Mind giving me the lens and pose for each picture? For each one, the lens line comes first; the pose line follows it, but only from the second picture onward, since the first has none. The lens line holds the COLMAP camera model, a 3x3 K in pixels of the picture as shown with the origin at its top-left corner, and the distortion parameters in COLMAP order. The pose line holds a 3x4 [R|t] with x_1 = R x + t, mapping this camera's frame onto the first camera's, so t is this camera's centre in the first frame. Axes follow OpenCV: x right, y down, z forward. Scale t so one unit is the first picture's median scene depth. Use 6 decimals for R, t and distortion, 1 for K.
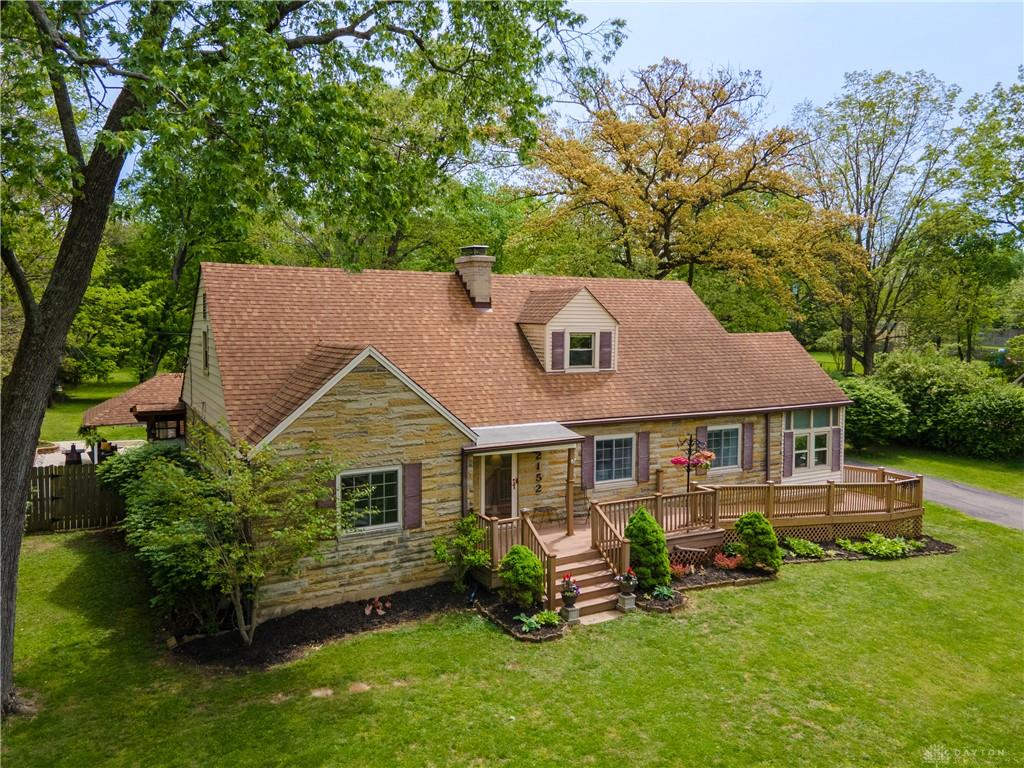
lens RADIAL K [[753.4, 0, 513.7], [0, 753.4, 388.1], [0, 0, 1]] dist [0.040217, 0.000039]
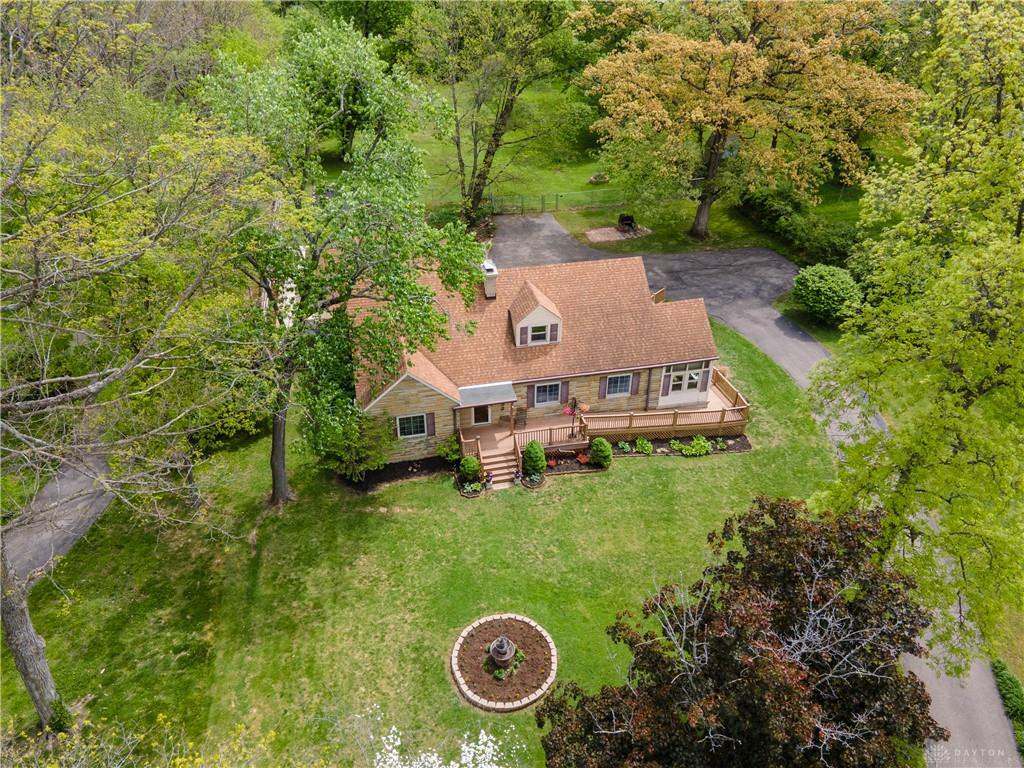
lens RADIAL K [[753.4, 0, 508.5], [0, 753.4, 366.9], [0, 0, 1]] dist [0.040217, 0.000039]
pose [[0.959983, 0.155285, -0.233065, 0.469853], [-0.030392, 0.885050, 0.464503, -0.848595], [0.278405, -0.438832, 0.854352, -0.641614]]
